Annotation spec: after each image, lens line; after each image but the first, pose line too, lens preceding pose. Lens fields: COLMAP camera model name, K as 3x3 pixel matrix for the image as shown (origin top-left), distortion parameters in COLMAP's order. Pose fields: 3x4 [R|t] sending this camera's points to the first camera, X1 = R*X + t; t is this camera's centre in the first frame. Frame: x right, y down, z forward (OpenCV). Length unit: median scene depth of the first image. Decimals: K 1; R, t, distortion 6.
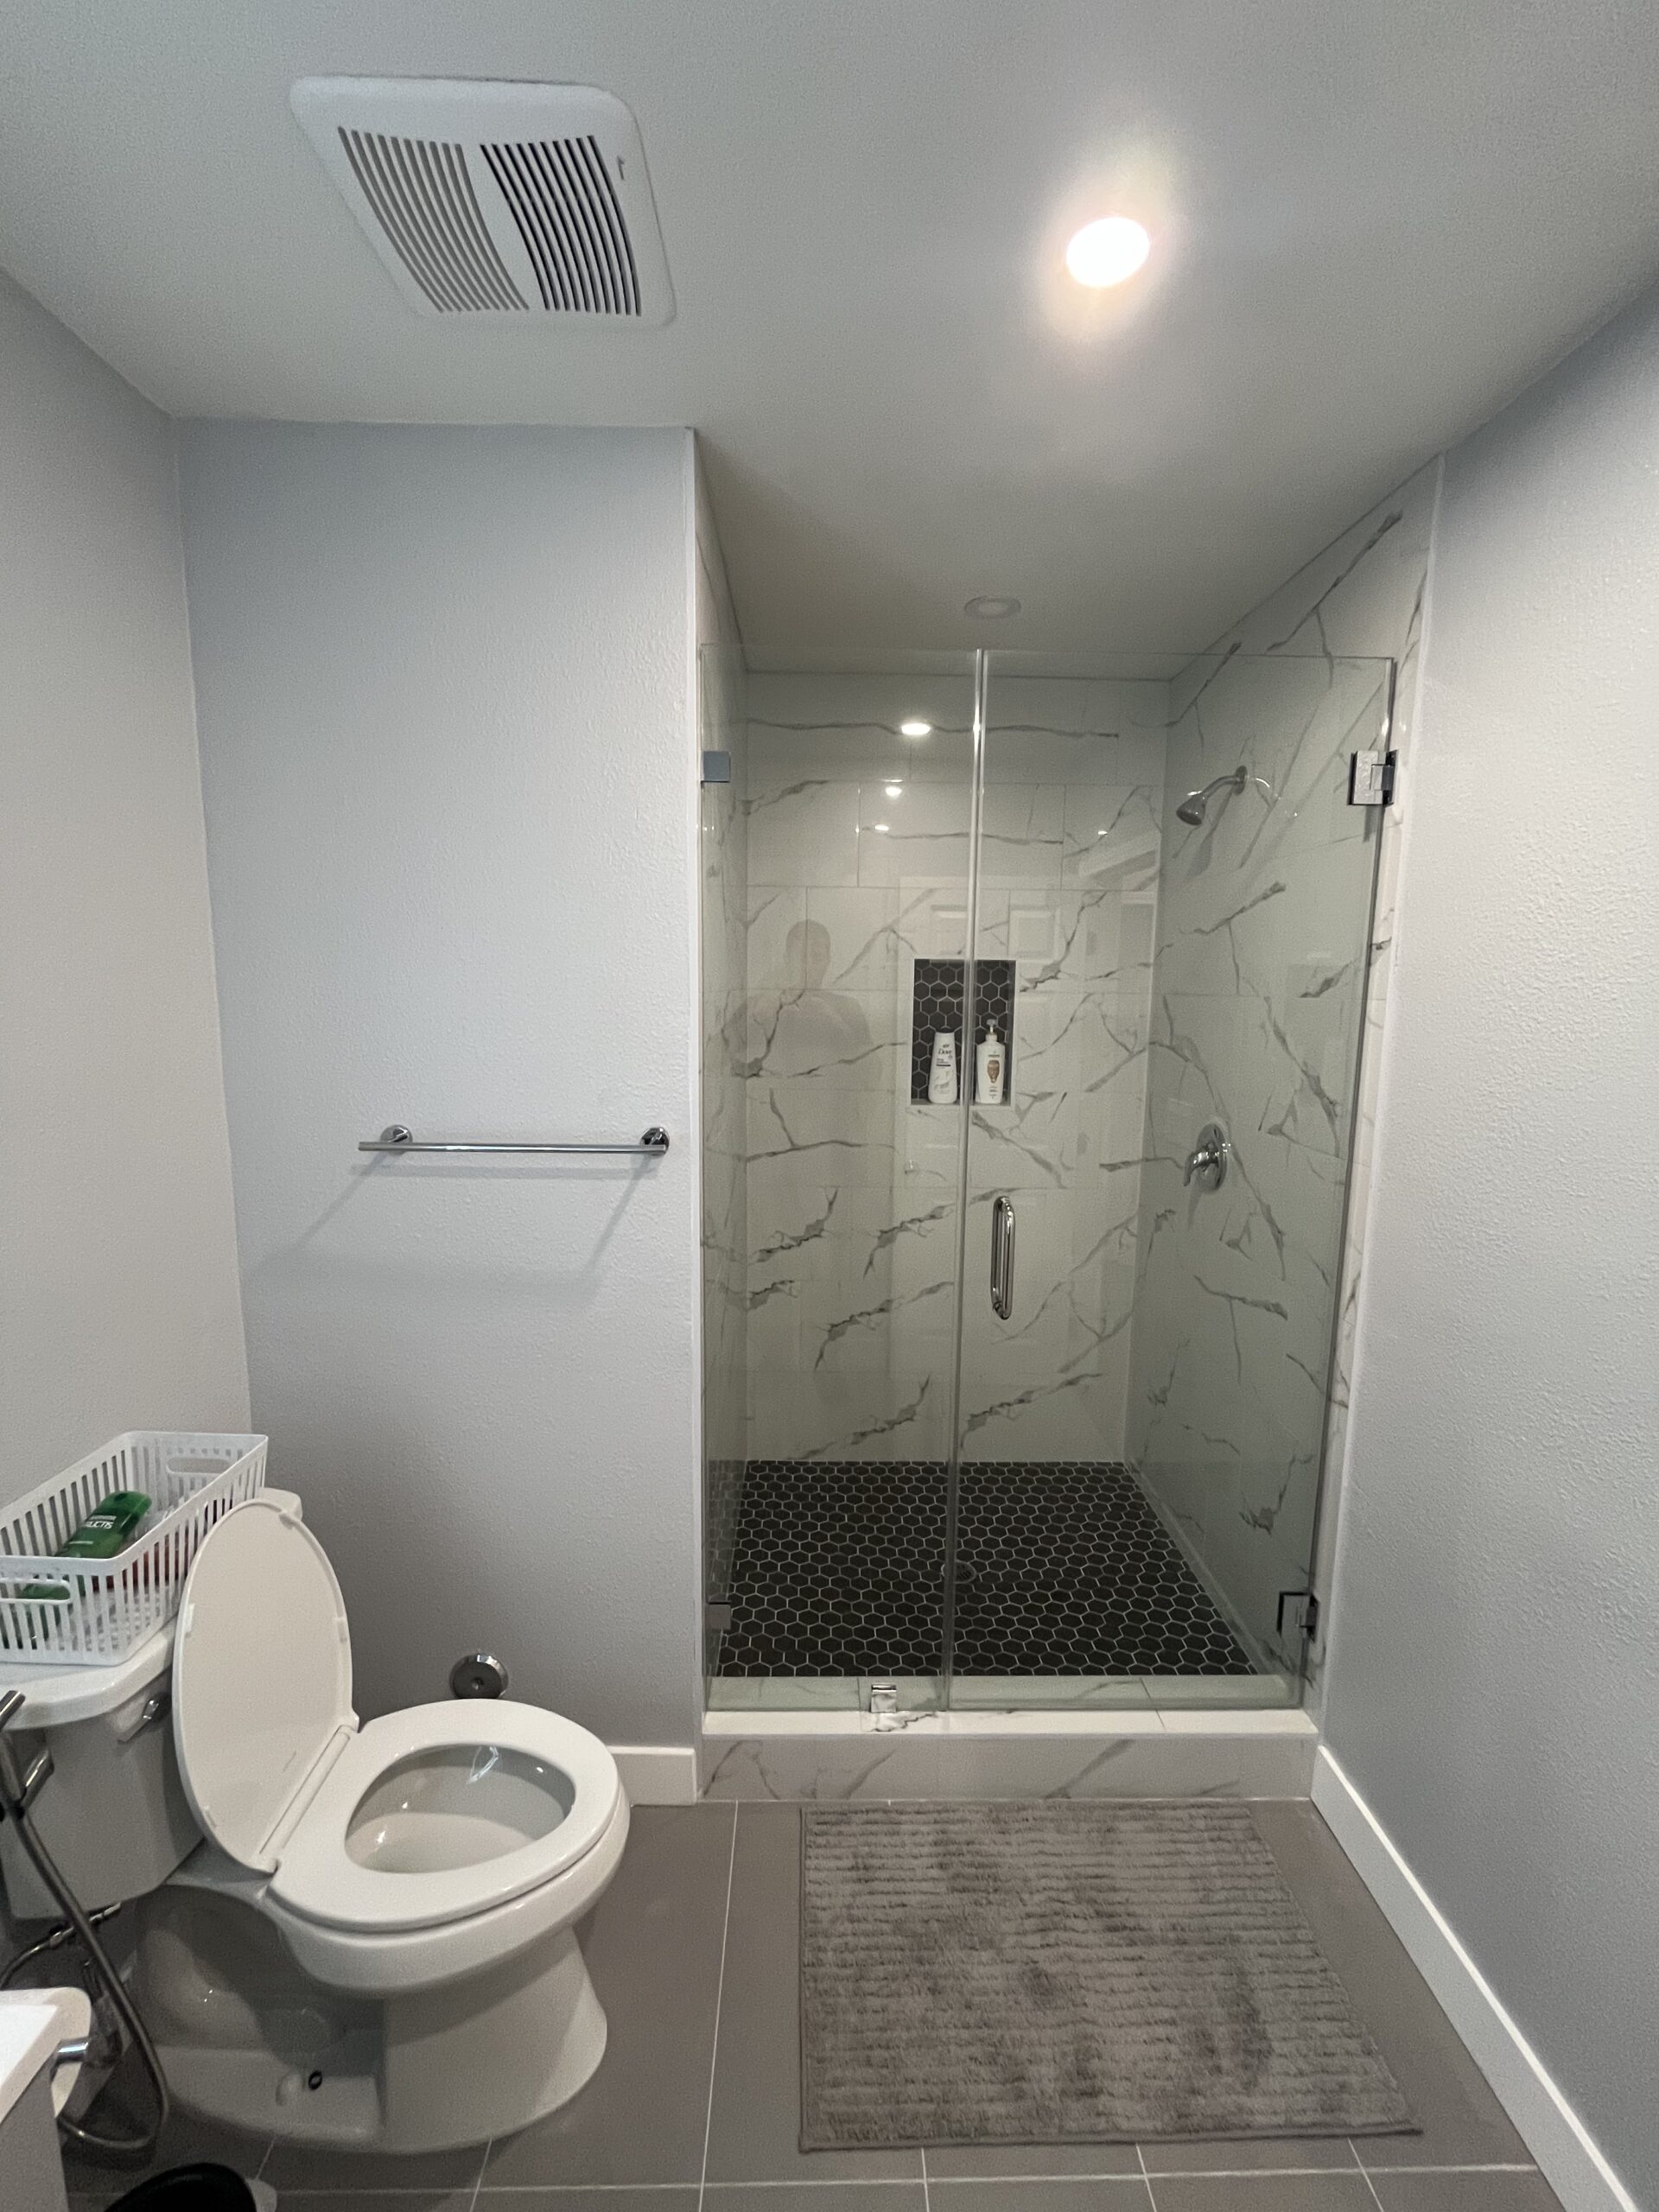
lens RADIAL K [[895.6, 0, 822.8], [0, 895.6, 1102.8], [0, 0, 1]] dist [-0.005877, 0.000170]
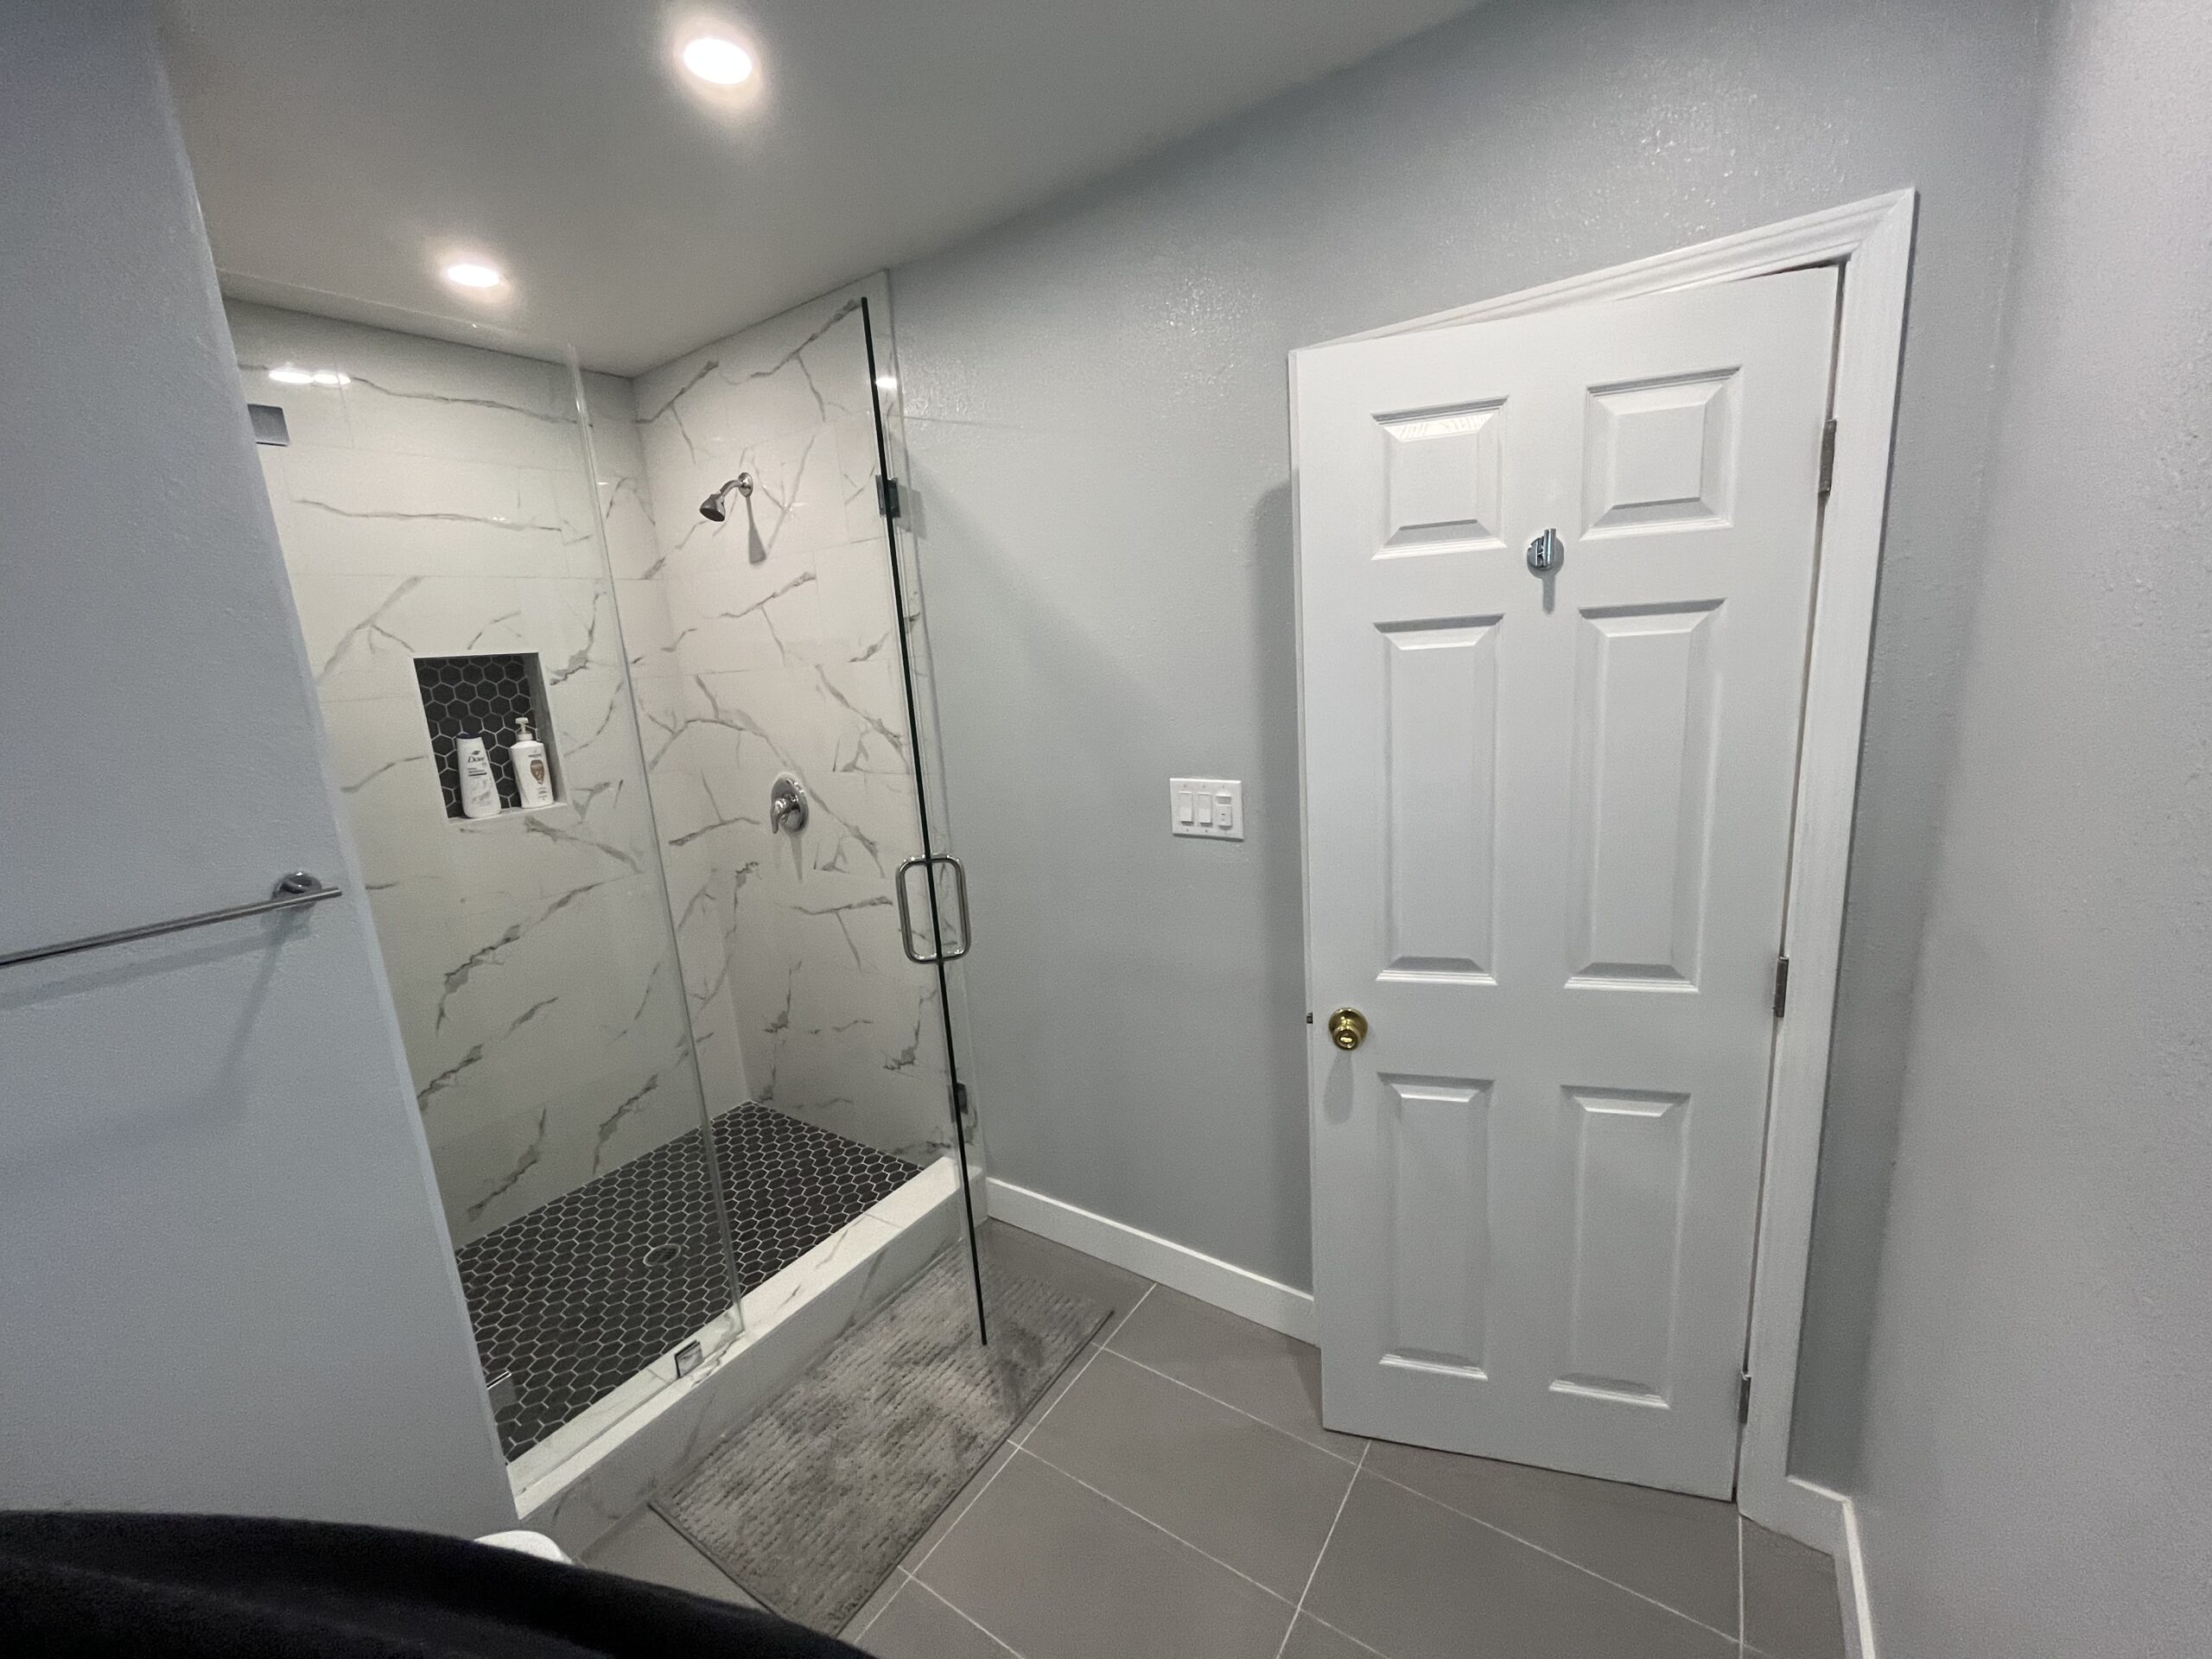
lens RADIAL K [[895.6, 0, 1100.6], [0, 895.6, 829.9], [0, 0, 1]] dist [-0.005877, 0.000170]
pose [[0.576178, -0.217555, 0.787838, -0.287893], [0.185929, 0.973540, 0.132857, 0.012816], [-0.795895, 0.069933, 0.601382, -0.048013]]
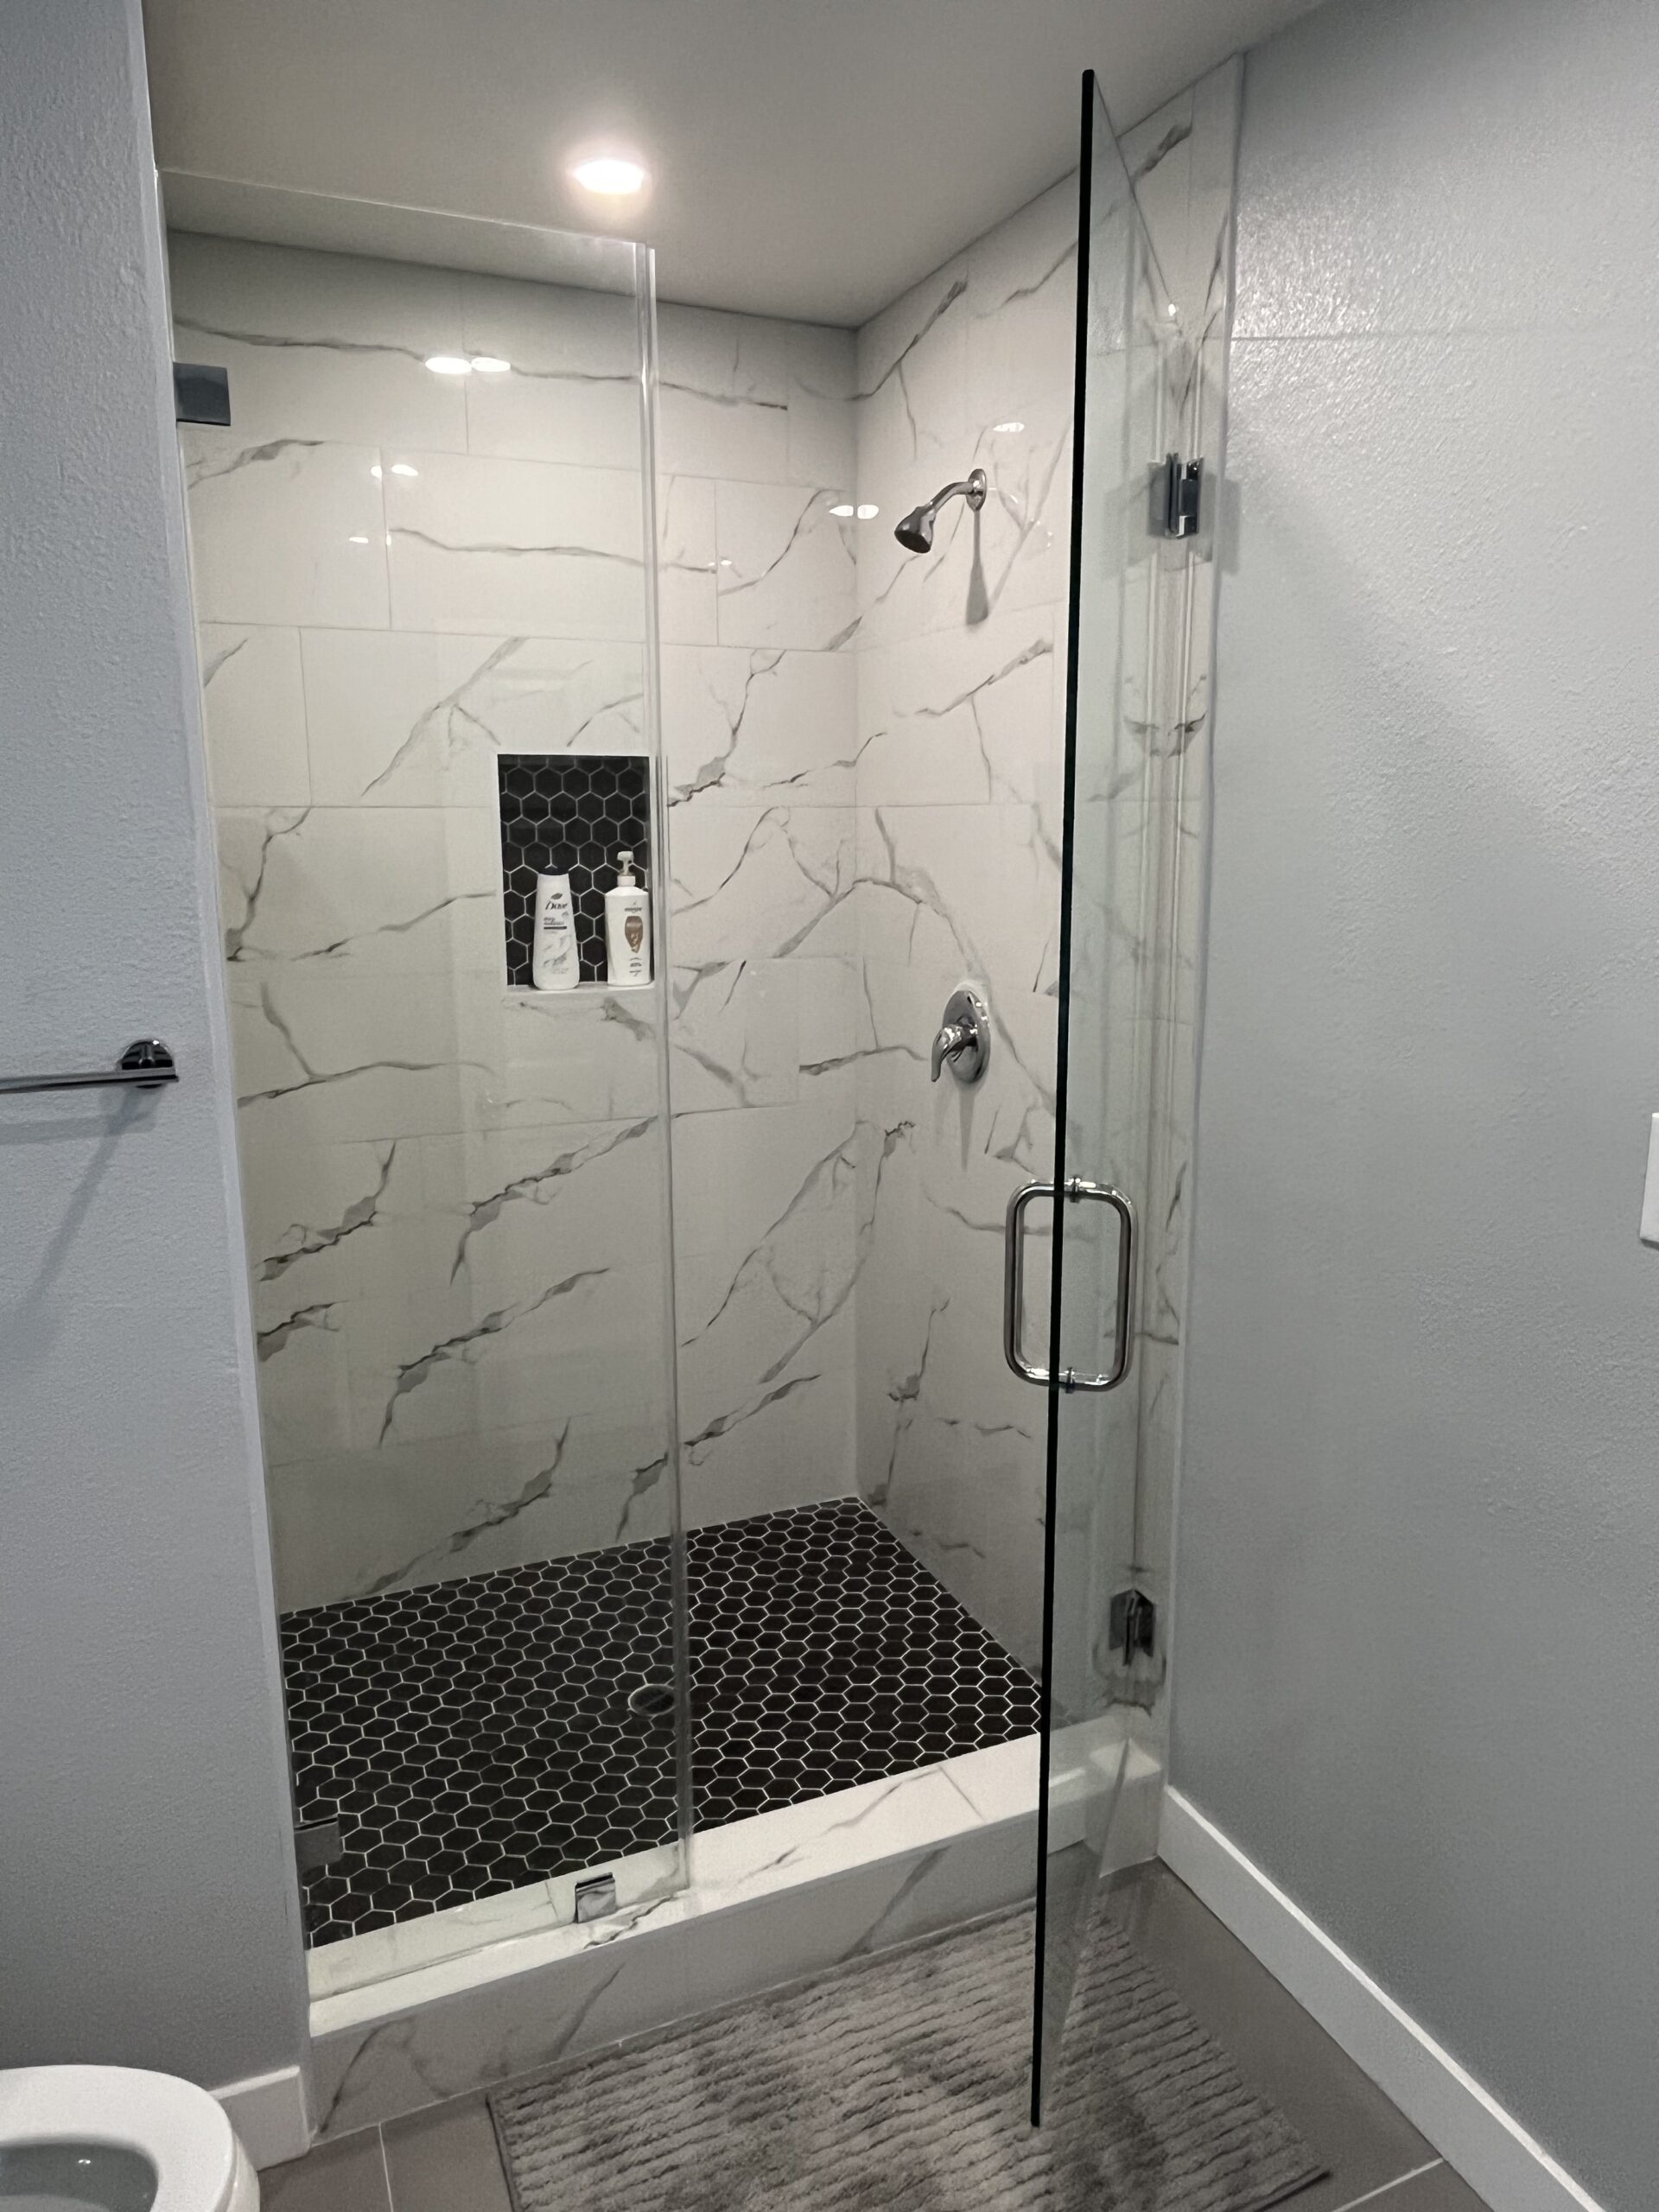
lens RADIAL K [[1448.3, 0, 840.7], [0, 1448.3, 1097.3], [0, 0, 1]] dist [0.002737, -0.010107]
pose [[0.920058, -0.088787, 0.381588, -0.099233], [0.065498, 0.995133, 0.073621, 0.018551], [-0.386268, -0.042742, 0.921396, -0.013179]]
